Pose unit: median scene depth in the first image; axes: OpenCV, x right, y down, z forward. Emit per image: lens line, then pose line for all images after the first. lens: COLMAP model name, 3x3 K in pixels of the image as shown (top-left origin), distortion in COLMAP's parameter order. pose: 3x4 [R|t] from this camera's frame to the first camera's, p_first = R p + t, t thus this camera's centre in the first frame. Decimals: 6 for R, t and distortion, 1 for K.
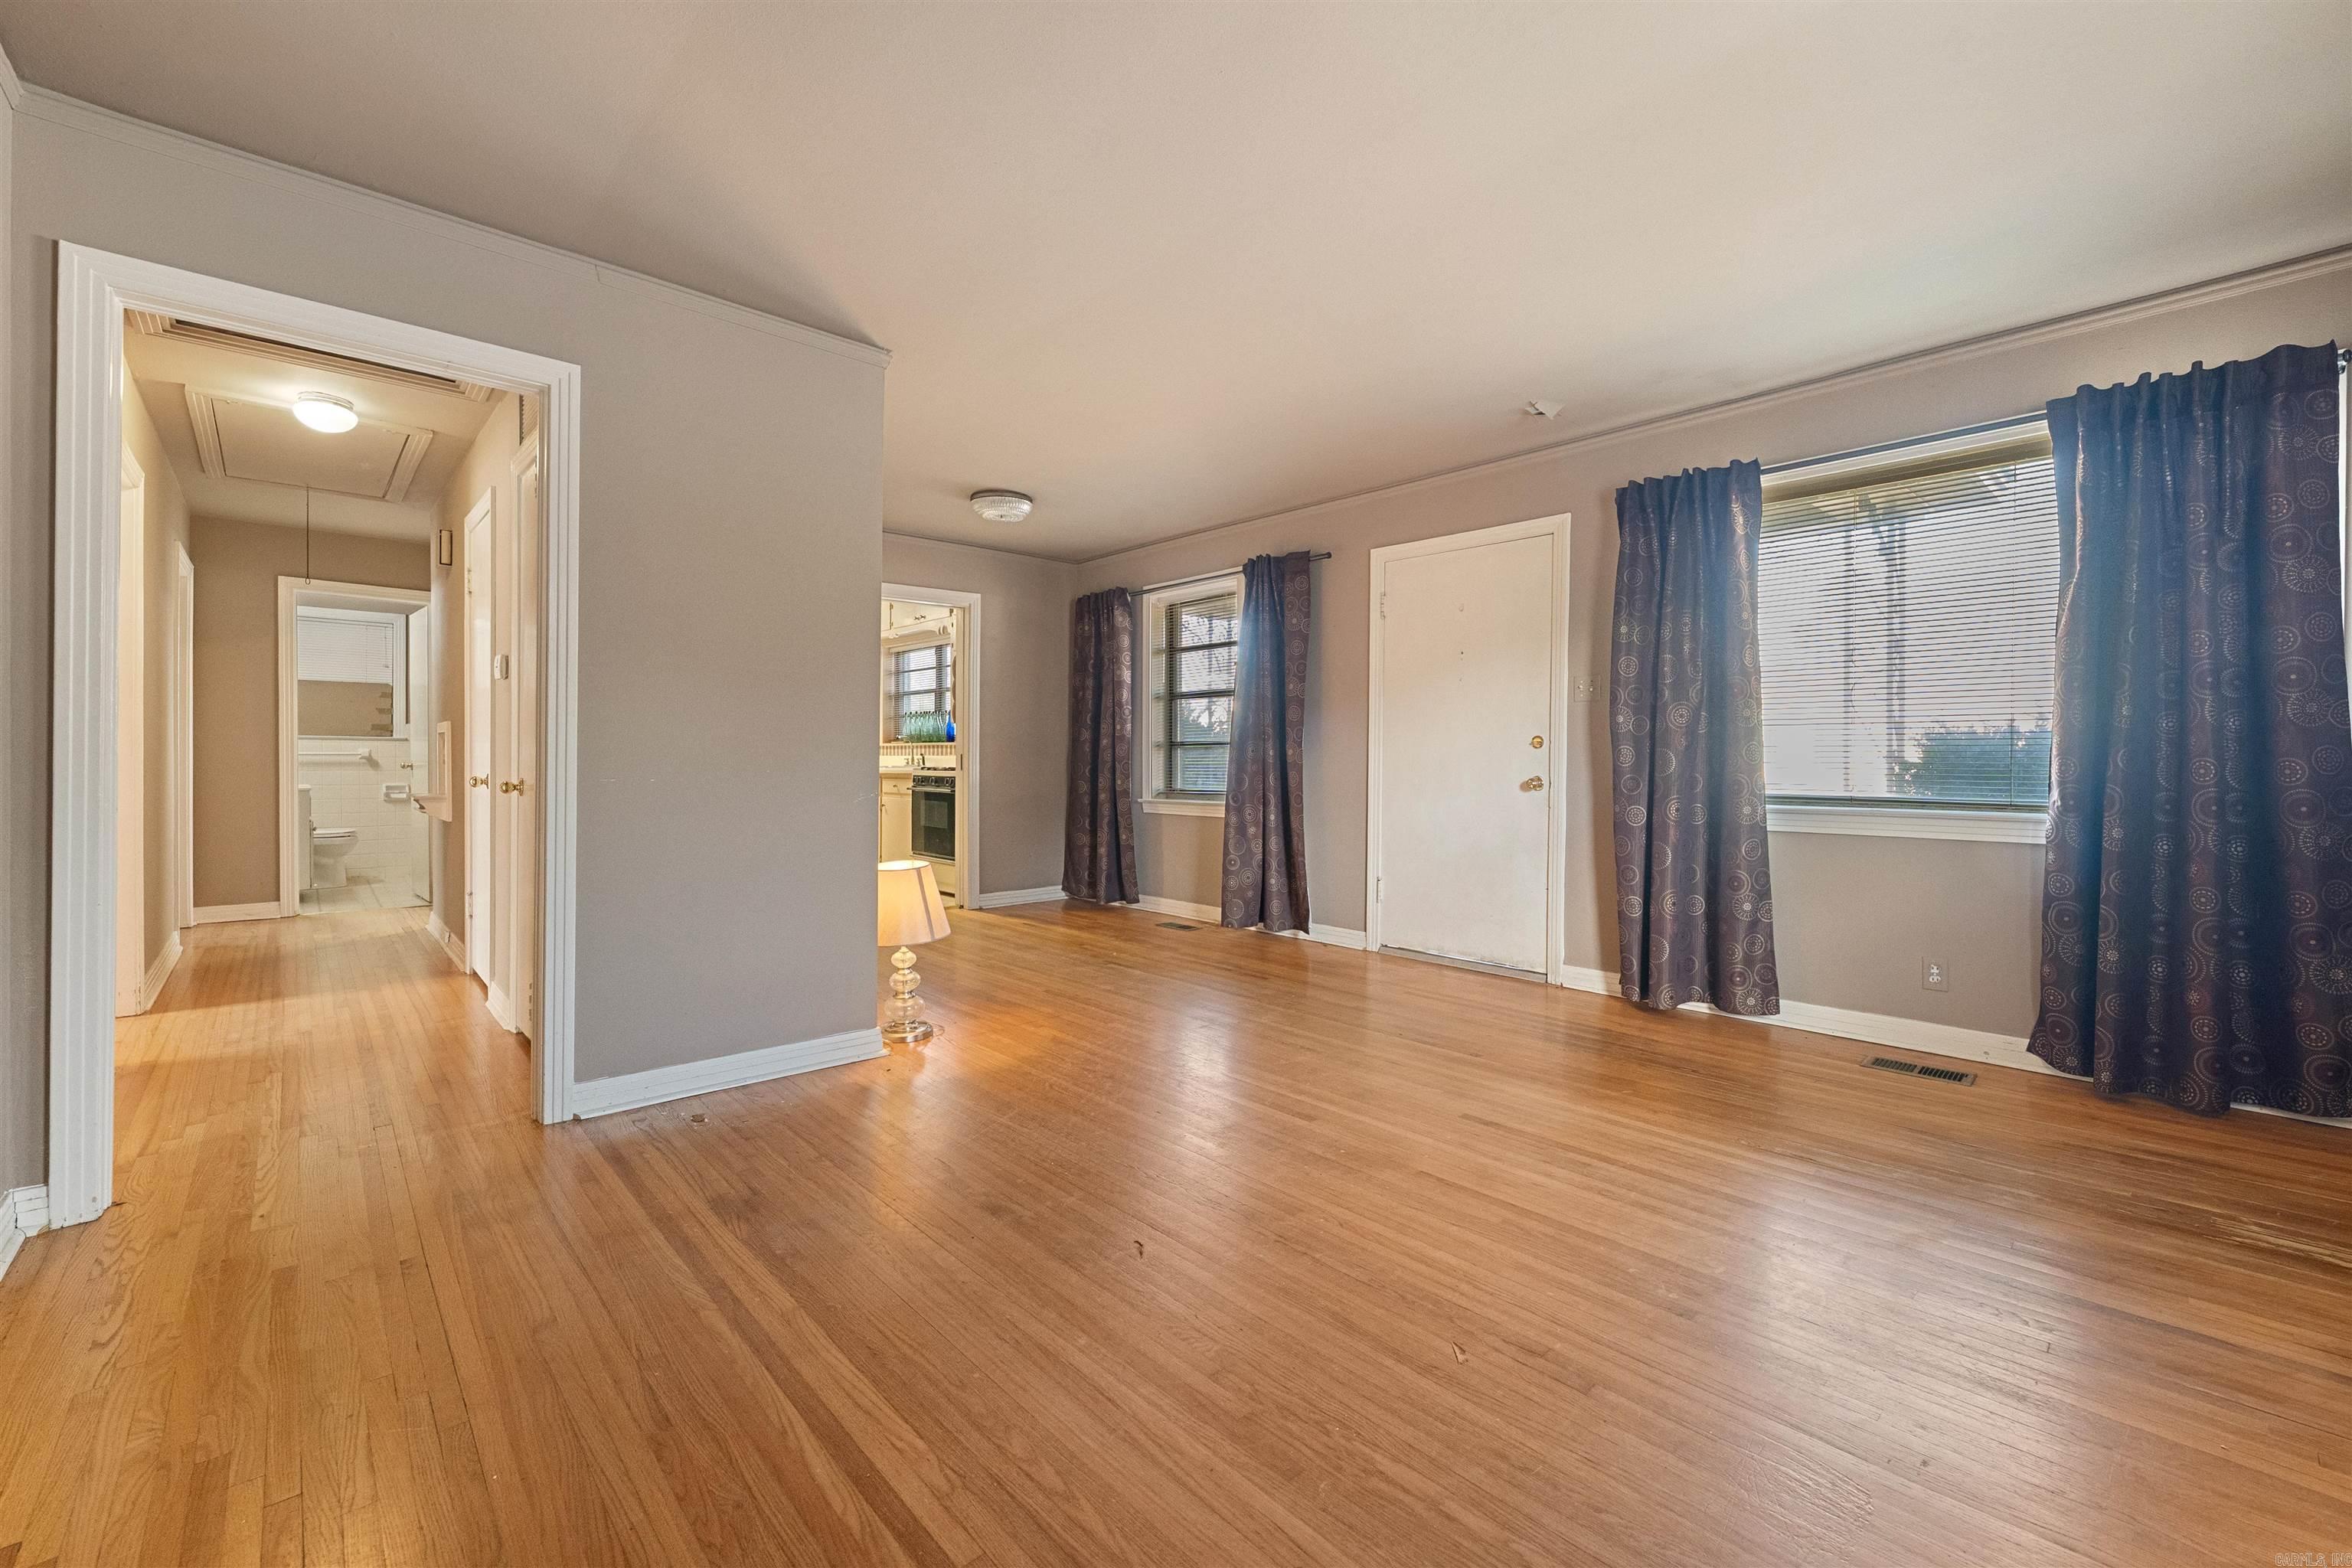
lens RADIAL K [[961.0, 0, 1166.5], [0, 961.0, 747.3], [0, 0, 1]] dist [0.005636, -0.002782]
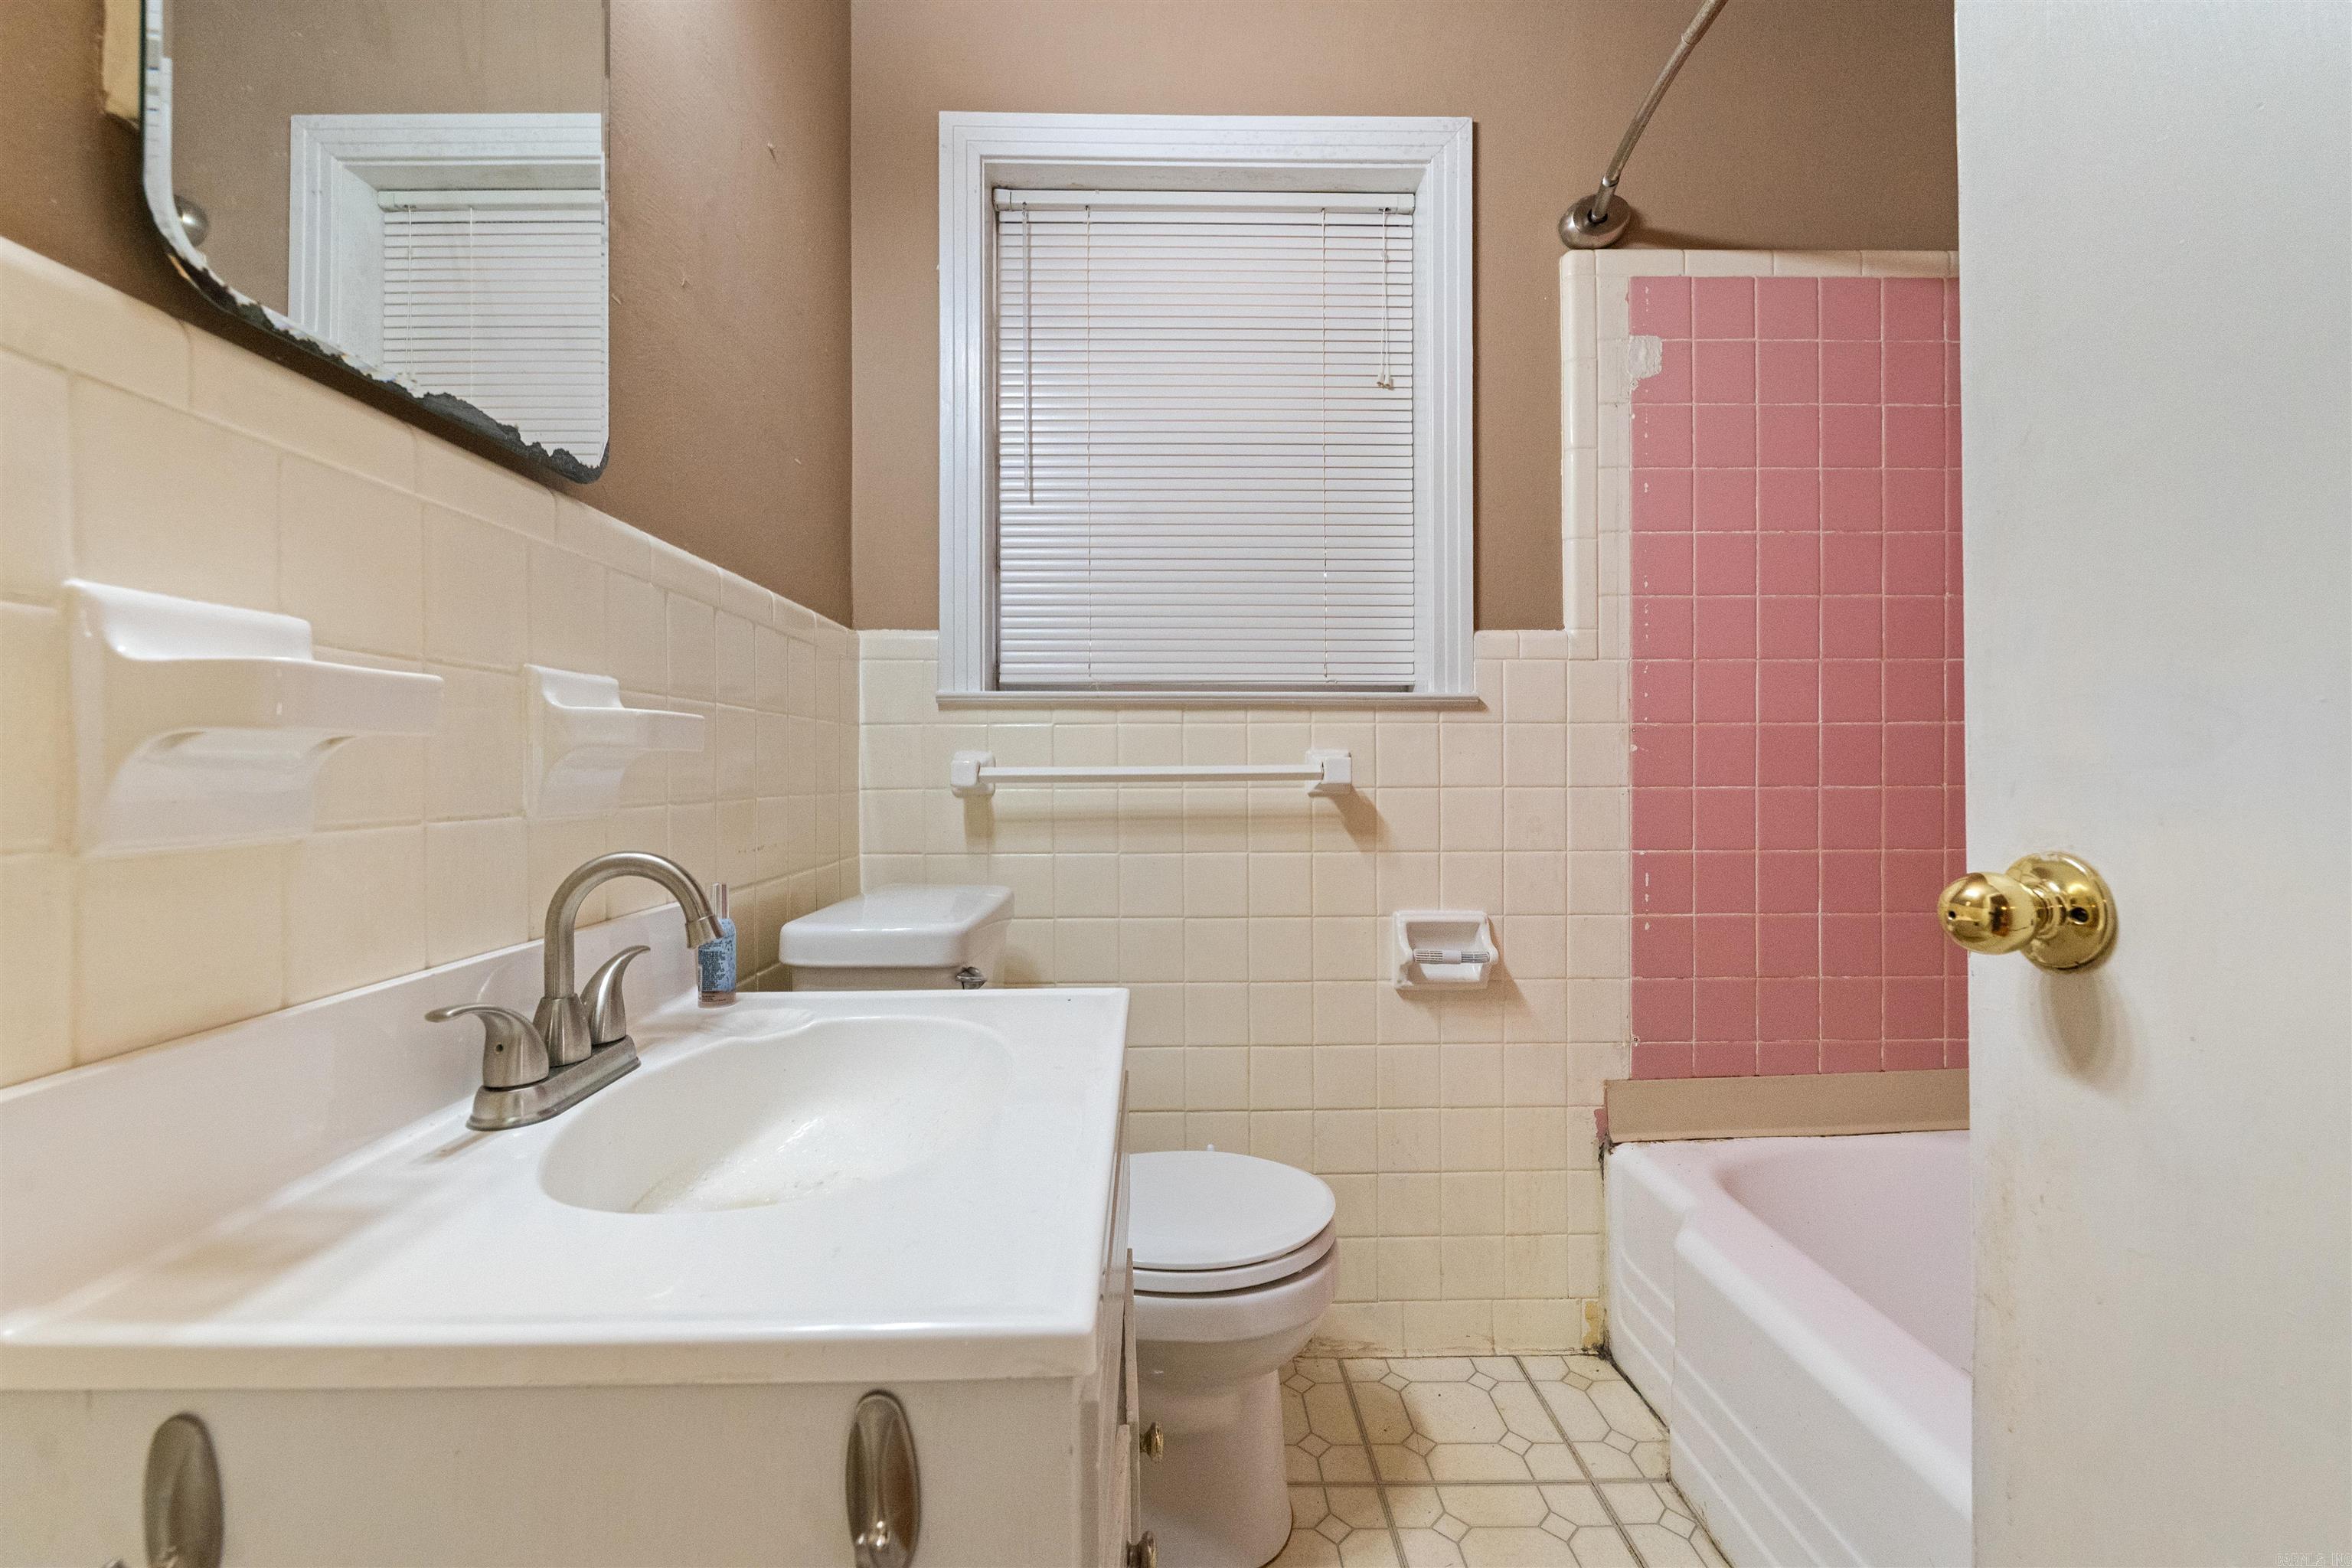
lens RADIAL K [[961.0, 0, 1173.1], [0, 961.0, 776.7], [0, 0, 1]] dist [0.005636, -0.002782]
pose [[0.745786, -0.001948, -0.666182, -0.707936], [0.003219, 0.999995, 0.000680, 0.007140], [0.666177, -0.002652, 0.745789, 0.807817]]
